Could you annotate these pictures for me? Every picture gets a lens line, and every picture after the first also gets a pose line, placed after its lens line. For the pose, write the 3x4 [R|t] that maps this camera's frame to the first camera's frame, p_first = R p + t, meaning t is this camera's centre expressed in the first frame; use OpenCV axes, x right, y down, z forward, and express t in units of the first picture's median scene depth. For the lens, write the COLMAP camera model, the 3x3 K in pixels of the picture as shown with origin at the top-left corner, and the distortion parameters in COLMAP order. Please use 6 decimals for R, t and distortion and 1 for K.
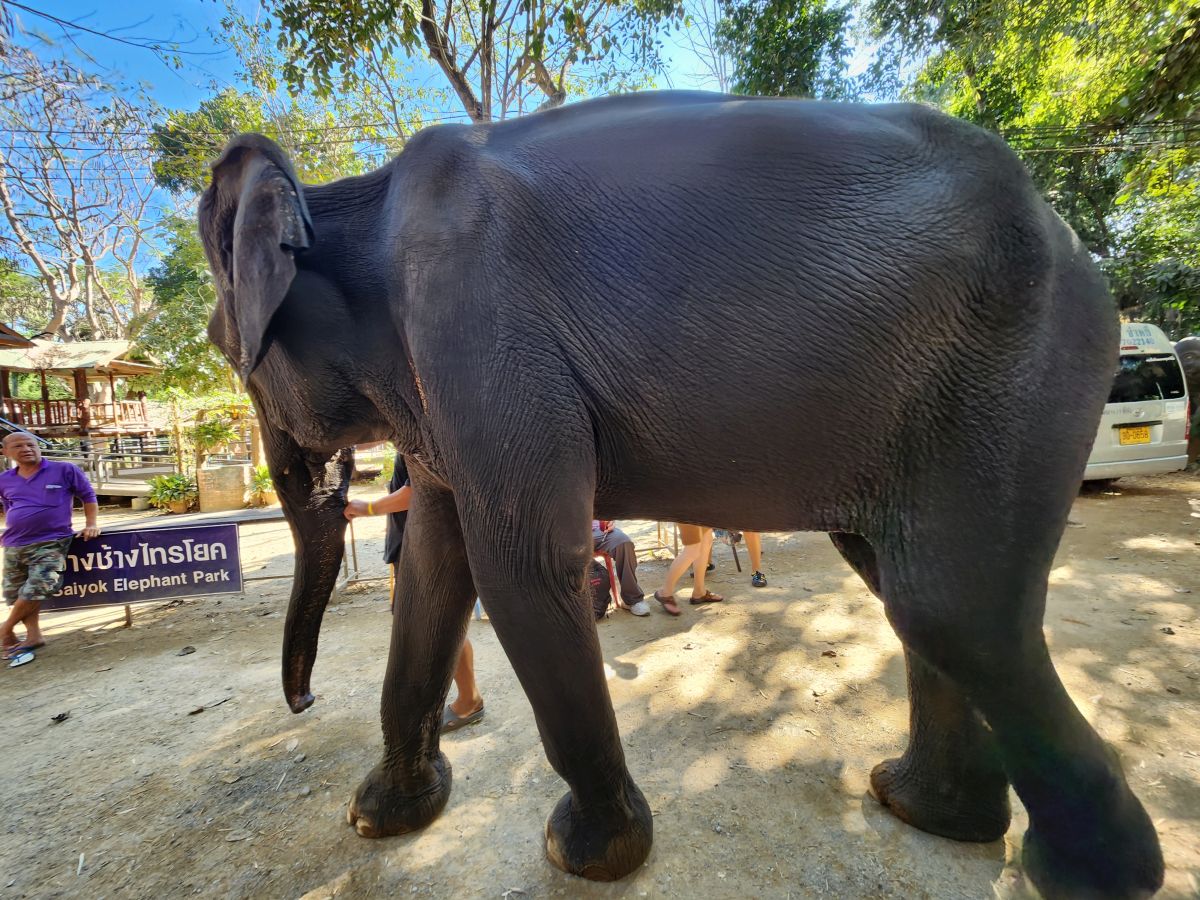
lens RADIAL K [[476.9, 0, 600.0], [0, 476.9, 450.0], [0, 0, 1]] dist [-0.000099, 0.000053]
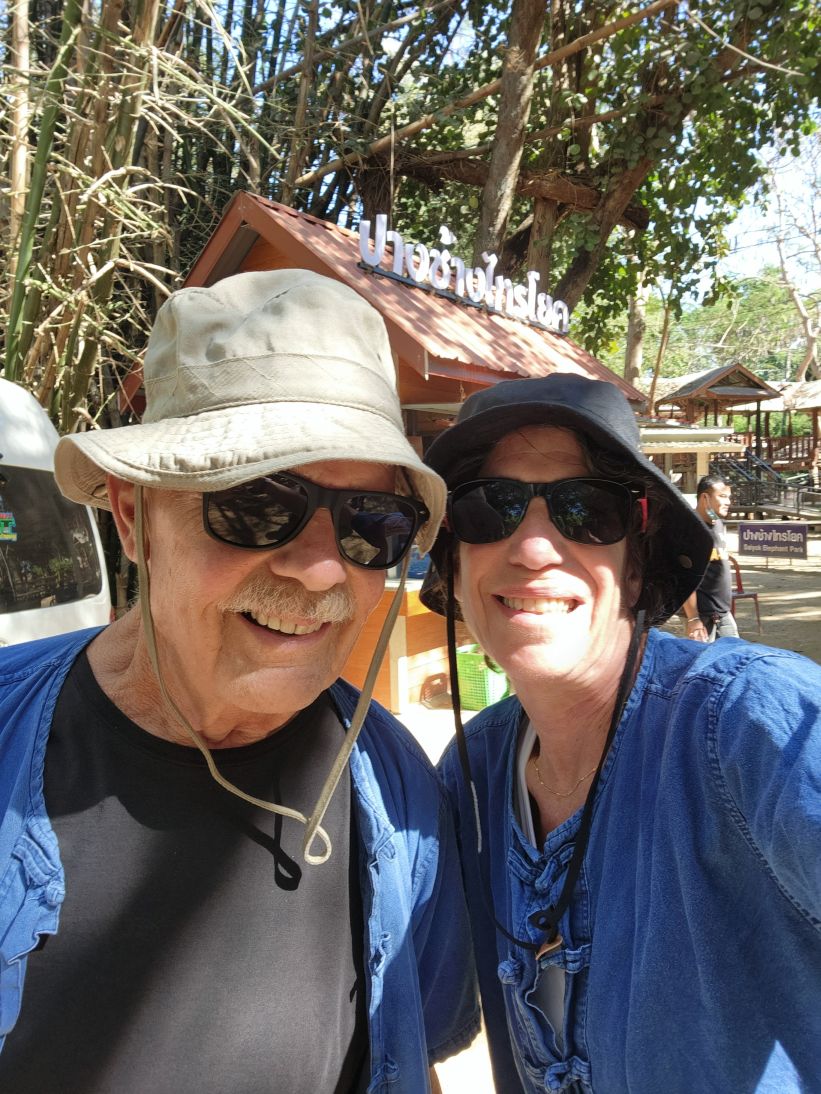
lens RADIAL K [[794.6, 0, 410.5], [0, 794.6, 547.0], [0, 0, 1]] dist [0.001510, 0.000469]
pose [[0.240520, 0.098726, -0.965610, 2.118347], [-0.027087, 0.995109, 0.094995, -0.025695], [0.970266, 0.003307, 0.242018, -1.459570]]
